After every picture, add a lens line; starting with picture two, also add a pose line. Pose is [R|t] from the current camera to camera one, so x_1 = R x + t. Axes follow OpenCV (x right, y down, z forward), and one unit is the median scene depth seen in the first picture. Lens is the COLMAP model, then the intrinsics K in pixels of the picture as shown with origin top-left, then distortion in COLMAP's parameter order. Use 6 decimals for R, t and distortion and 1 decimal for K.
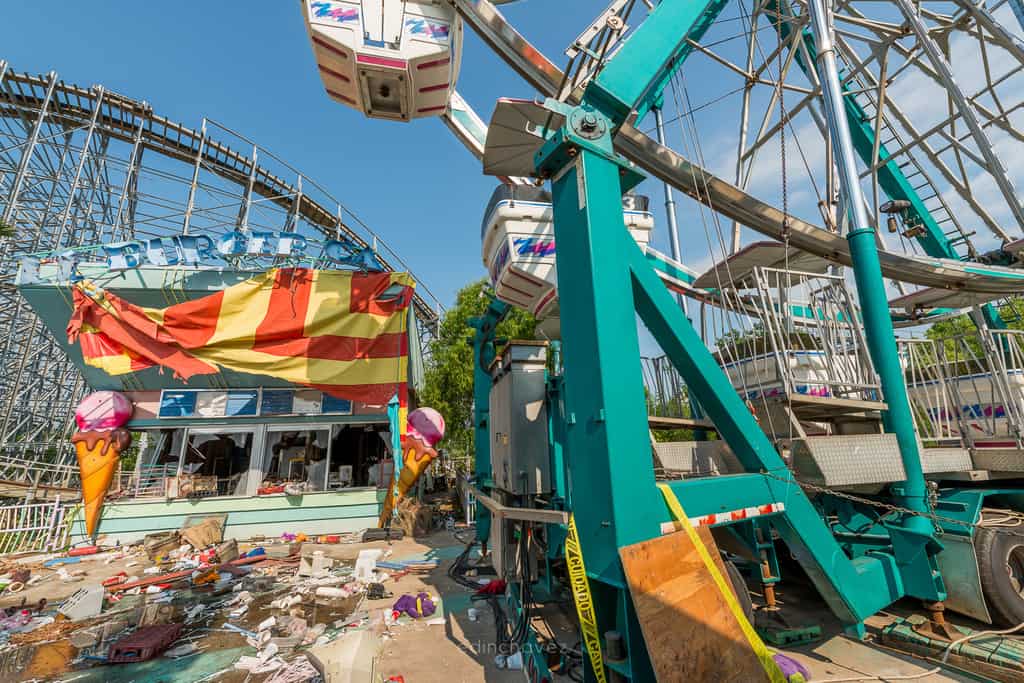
lens RADIAL K [[404.8, 0, 506.7], [0, 404.8, 336.4], [0, 0, 1]] dist [0.002706, -0.000616]
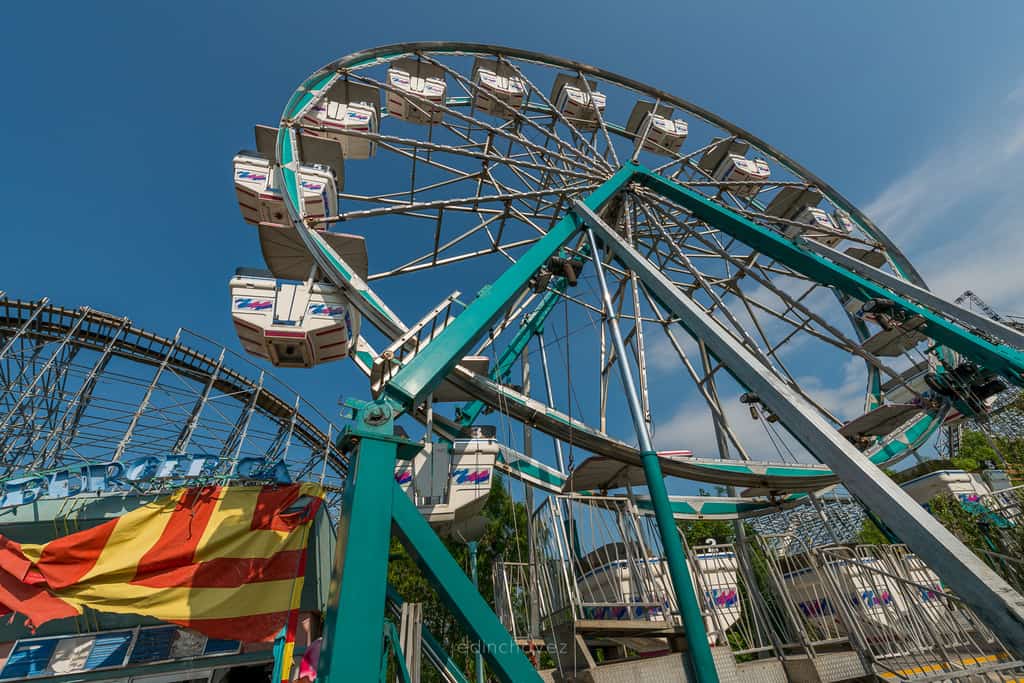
lens RADIAL K [[405.4, 0, 511.0], [0, 405.4, 337.1], [0, 0, 1]] dist [0.007162, -0.000726]
pose [[0.996940, -0.032619, 0.071040, 0.209617], [0.058054, 0.917524, -0.393419, -0.066562], [-0.052348, 0.396339, 0.916610, -0.158947]]
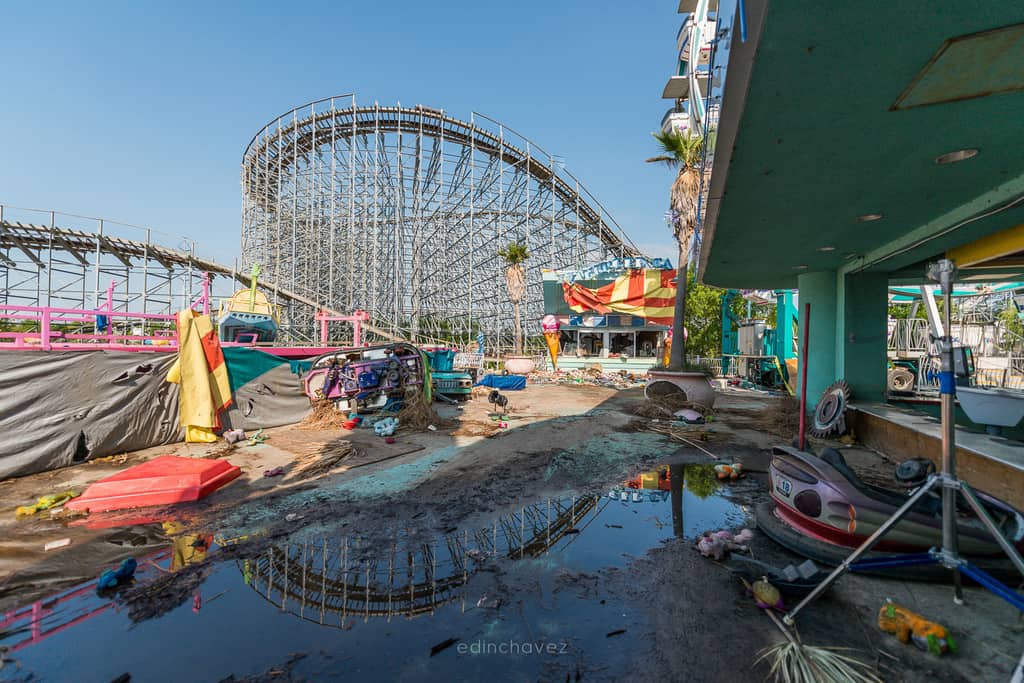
lens RADIAL K [[442.8, 0, 497.0], [0, 442.8, 343.0], [0, 0, 1]] dist [0.001967, -0.000185]
pose [[0.967473, 0.047266, -0.248519, -0.672194], [0.023185, 0.961689, 0.273162, -0.500786], [0.251909, -0.270039, 0.929312, -1.856046]]
